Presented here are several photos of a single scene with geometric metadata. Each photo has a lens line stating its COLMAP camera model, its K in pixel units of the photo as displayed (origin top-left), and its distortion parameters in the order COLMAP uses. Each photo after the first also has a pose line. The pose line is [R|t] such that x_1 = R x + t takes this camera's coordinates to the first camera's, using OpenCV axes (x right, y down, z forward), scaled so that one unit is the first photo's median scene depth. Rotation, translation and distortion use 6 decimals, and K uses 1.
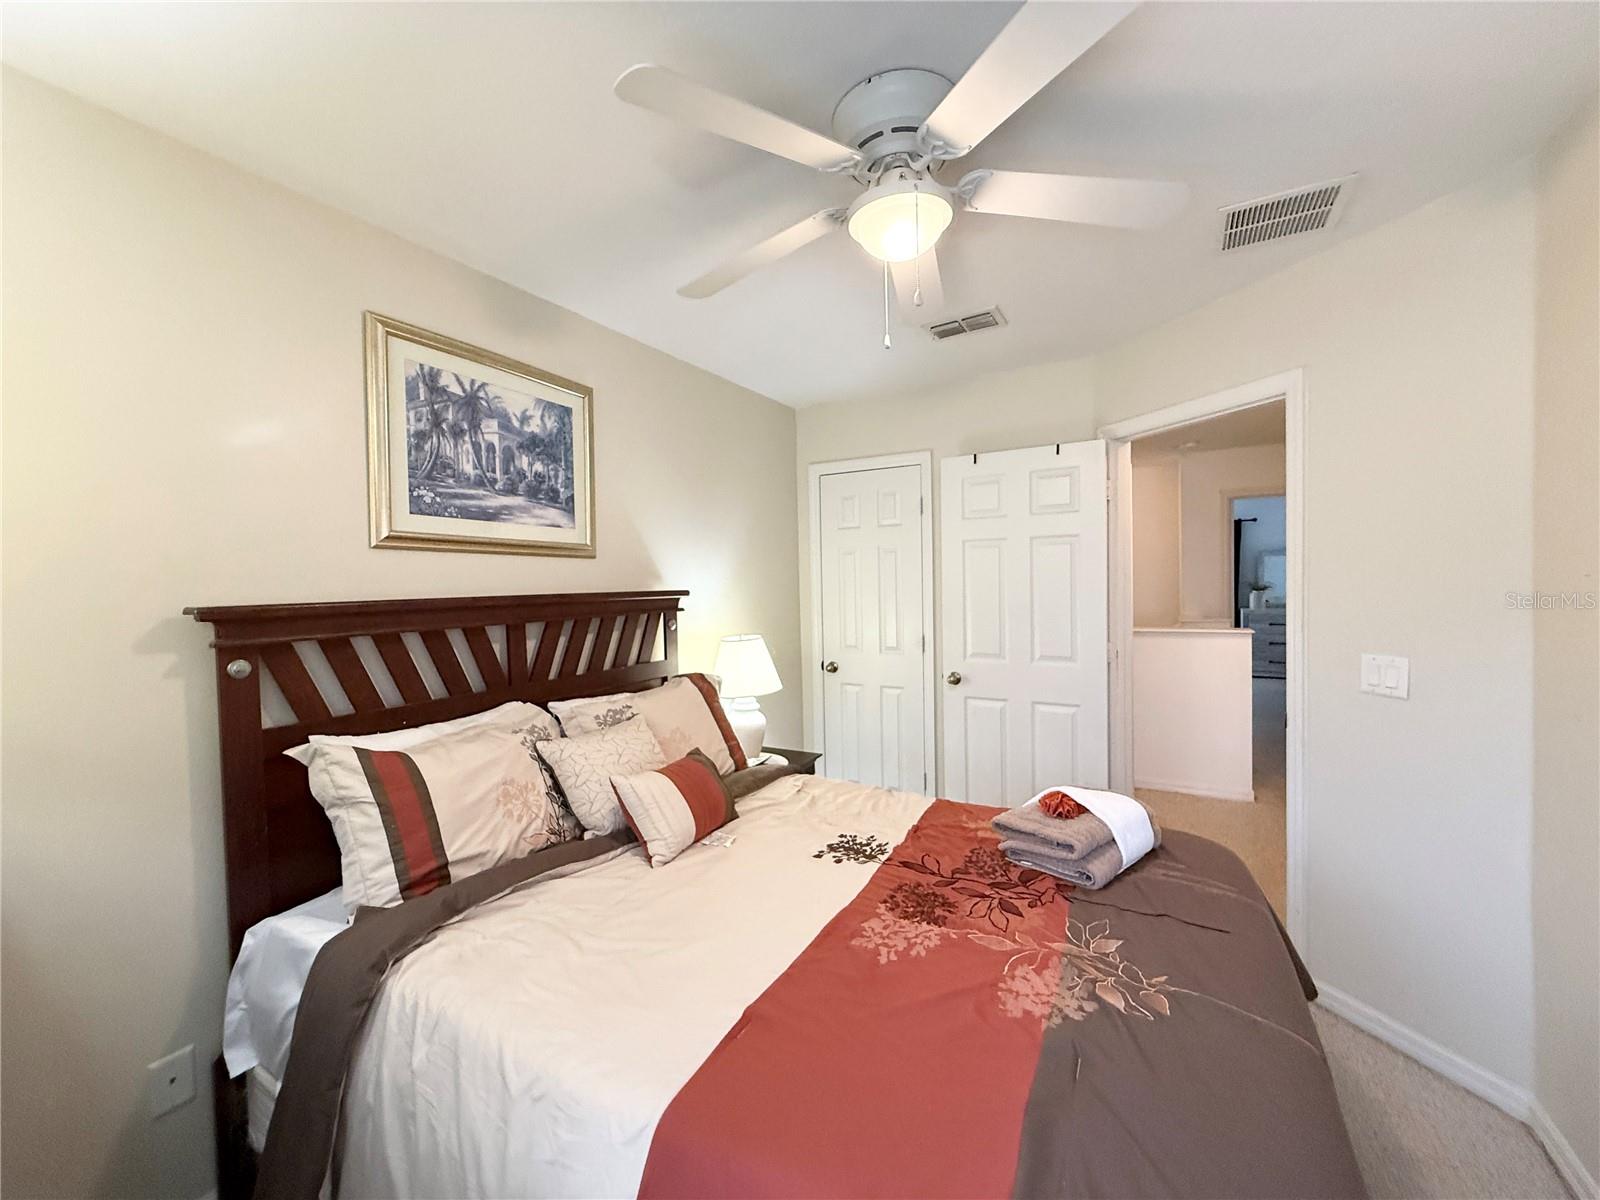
lens RADIAL K [[634.7, 0, 798.7], [0, 634.7, 594.6], [0, 0, 1]] dist [0.001140, -0.000507]
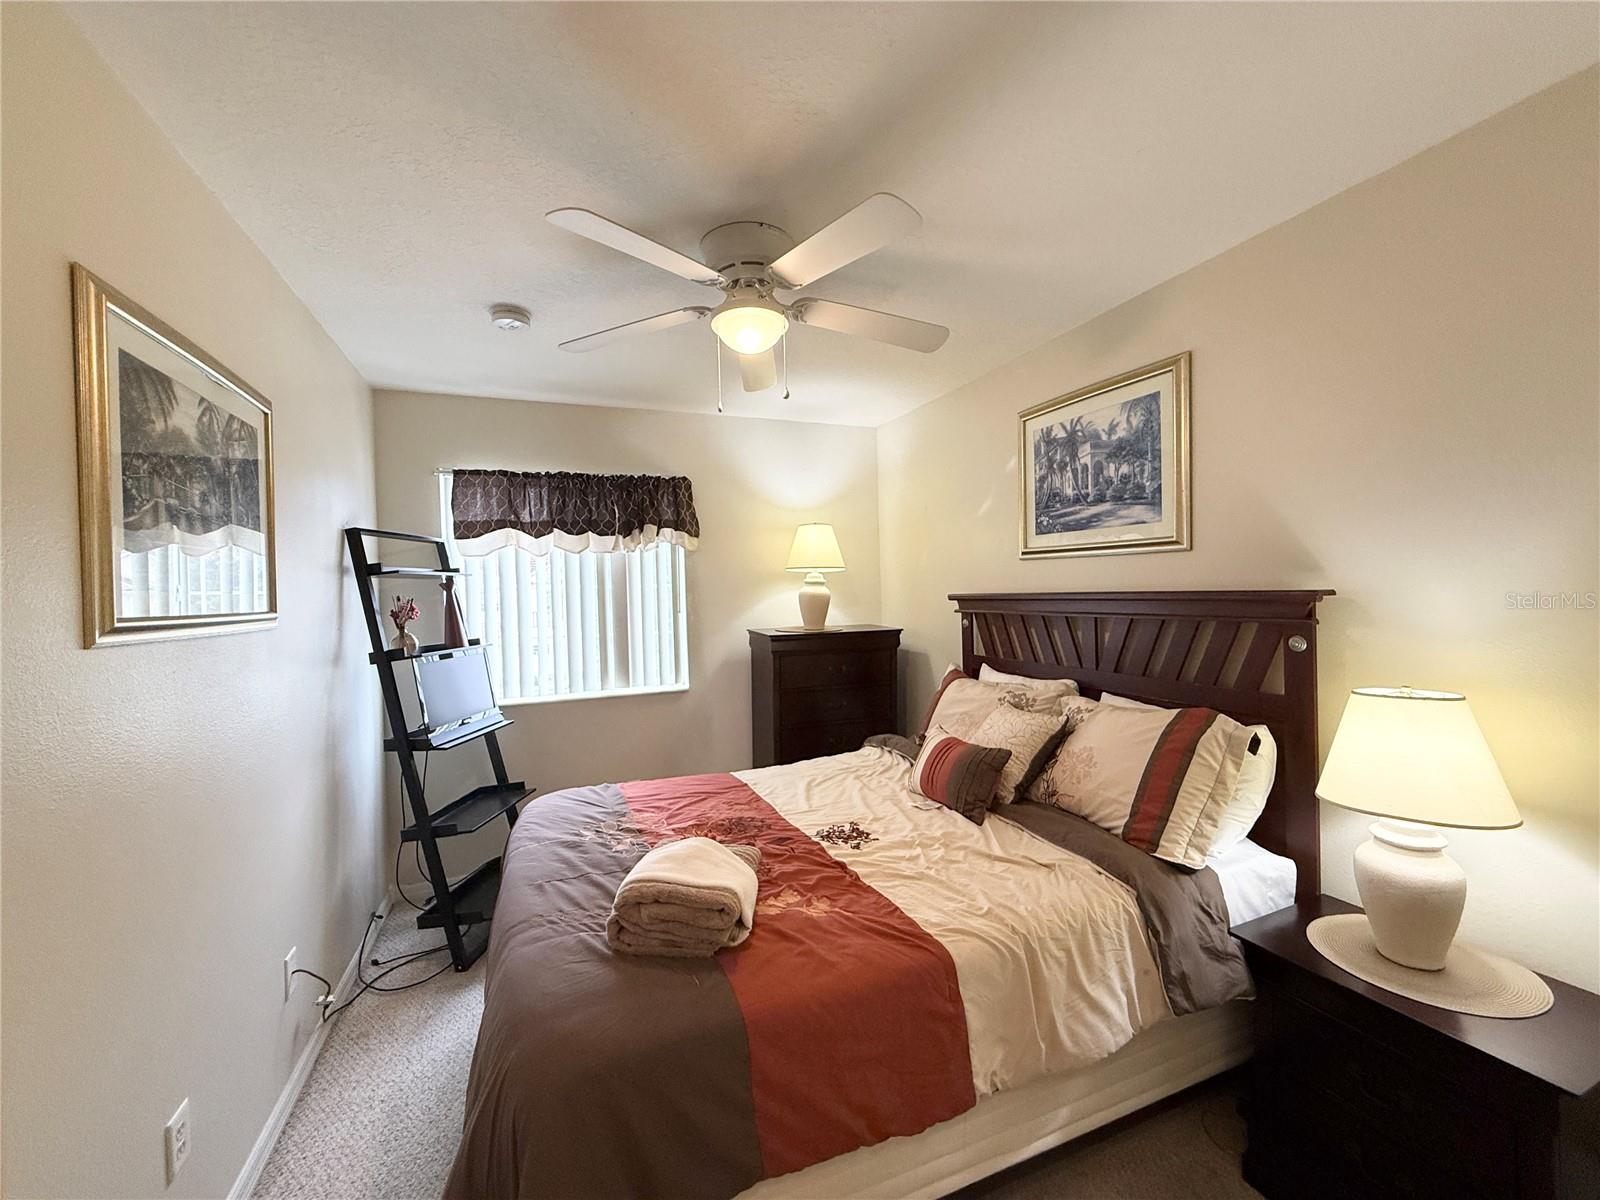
lens RADIAL K [[634.7, 0, 799.1], [0, 634.7, 597.6], [0, 0, 1]] dist [0.001140, -0.000507]
pose [[-0.615648, 0.046304, -0.786660, 0.799672], [0.022126, 0.998894, 0.041480, -0.048499], [0.787711, 0.008131, -0.615992, 1.307626]]
